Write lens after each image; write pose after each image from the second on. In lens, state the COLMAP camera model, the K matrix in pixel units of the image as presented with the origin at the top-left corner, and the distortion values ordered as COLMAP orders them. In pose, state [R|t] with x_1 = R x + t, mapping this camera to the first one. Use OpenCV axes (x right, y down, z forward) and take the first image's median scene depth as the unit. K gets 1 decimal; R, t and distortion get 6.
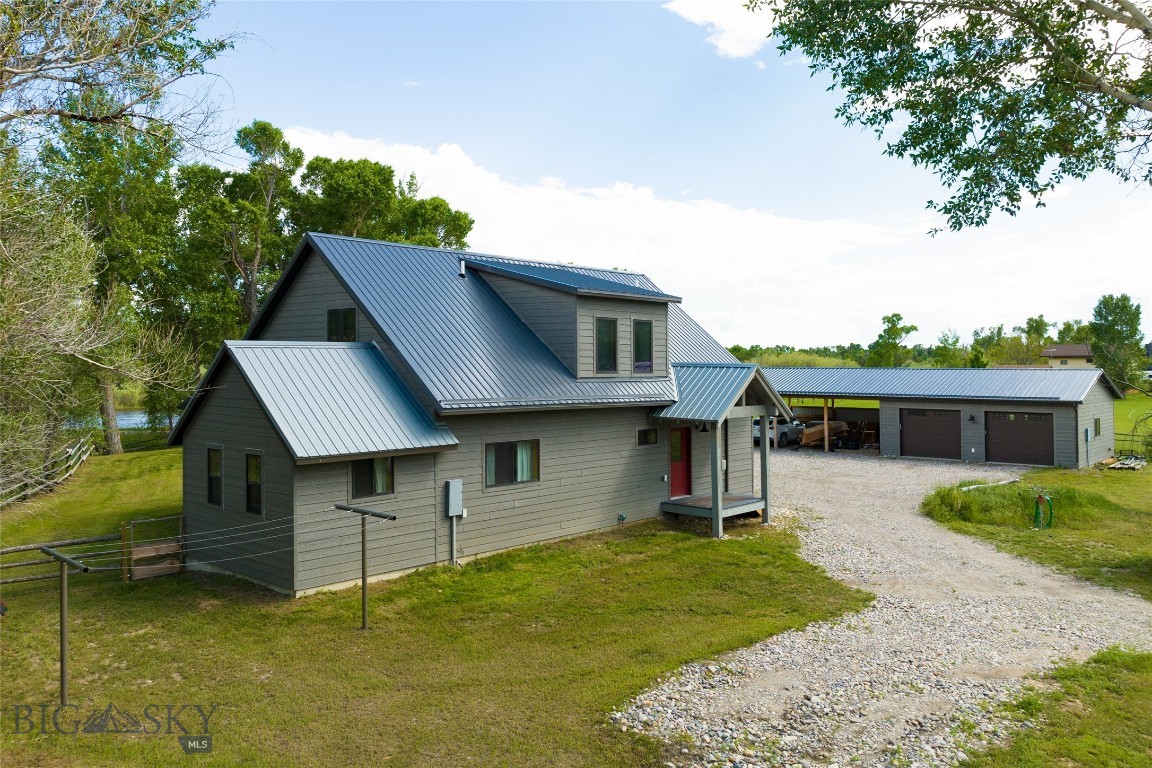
lens RADIAL K [[844.9, 0, 576.9], [0, 844.9, 381.8], [0, 0, 1]] dist [-0.038617, 0.005732]
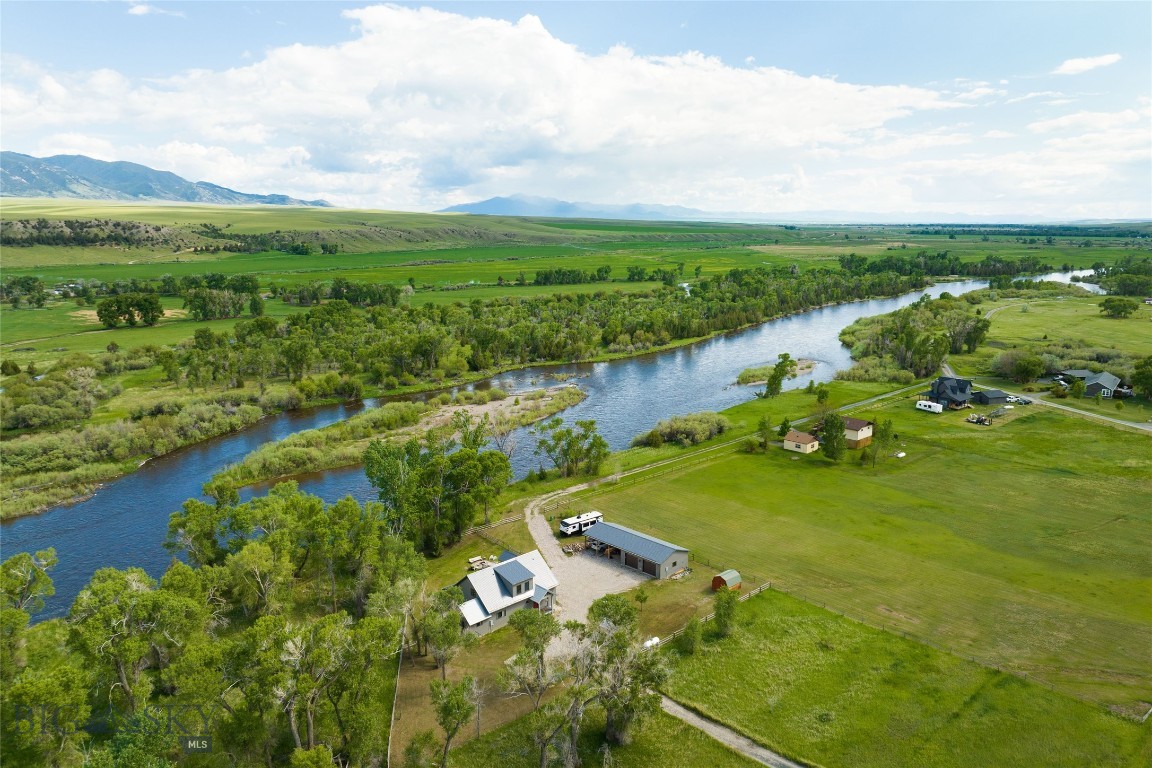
lens RADIAL K [[844.9, 0, 579.7], [0, 844.9, 378.6], [0, 0, 1]] dist [-0.038617, 0.005732]
pose [[0.998055, 0.025894, -0.056709, 0.875653], [-0.014326, 0.980577, 0.195611, -3.070230], [0.060672, -0.194418, 0.979041, -5.070030]]
